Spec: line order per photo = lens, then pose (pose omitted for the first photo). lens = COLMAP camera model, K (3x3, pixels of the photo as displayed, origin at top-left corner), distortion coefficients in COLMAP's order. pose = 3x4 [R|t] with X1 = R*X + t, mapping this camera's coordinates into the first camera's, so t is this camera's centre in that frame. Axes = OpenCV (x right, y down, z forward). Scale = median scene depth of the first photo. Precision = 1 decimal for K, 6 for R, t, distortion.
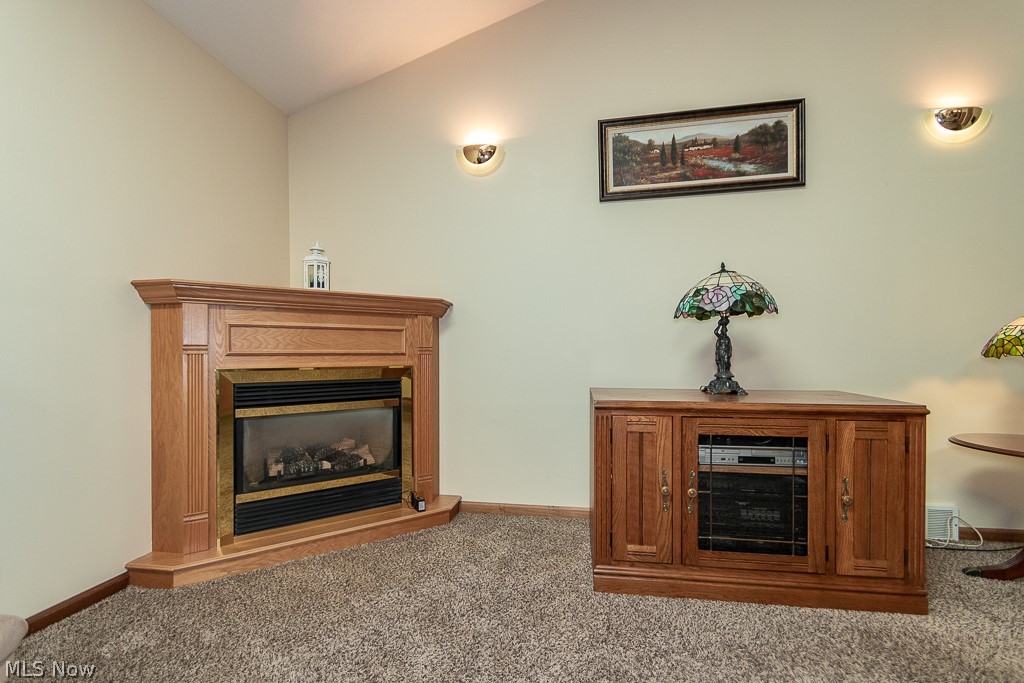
lens RADIAL K [[471.6, 0, 512.6], [0, 471.6, 360.7], [0, 0, 1]] dist [0.001696, -0.000762]
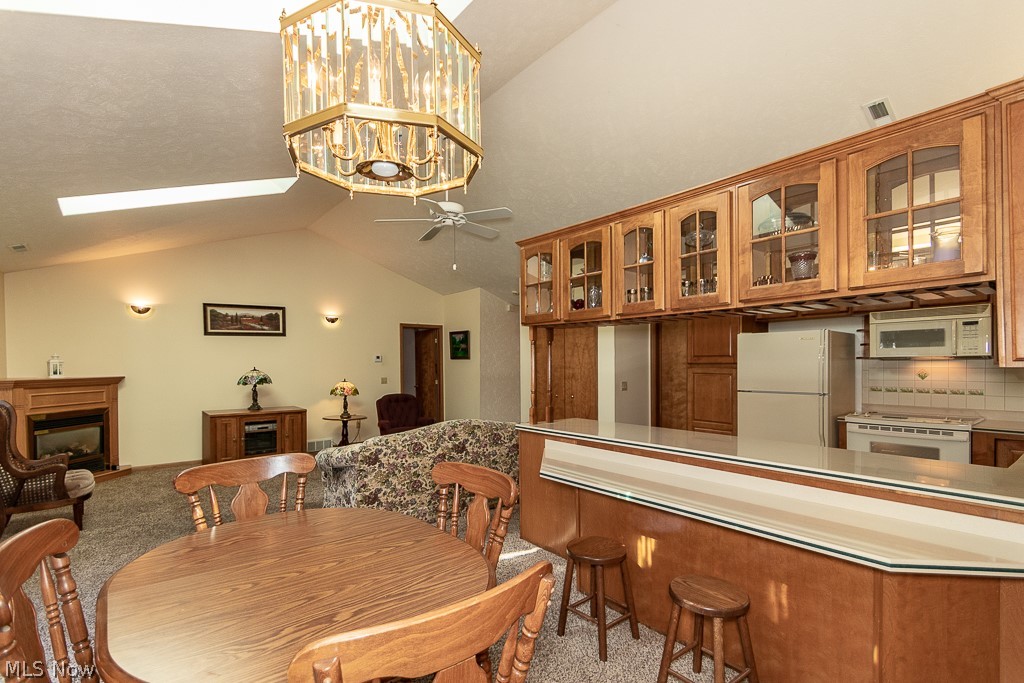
lens RADIAL K [[471.6, 0, 515.0], [0, 471.6, 366.7], [0, 0, 1]] dist [0.001696, -0.000762]
pose [[0.656707, -0.006735, 0.754116, -0.659795], [0.009774, 0.999952, 0.000419, -0.168584], [-0.754083, 0.007095, 0.656741, -2.003442]]
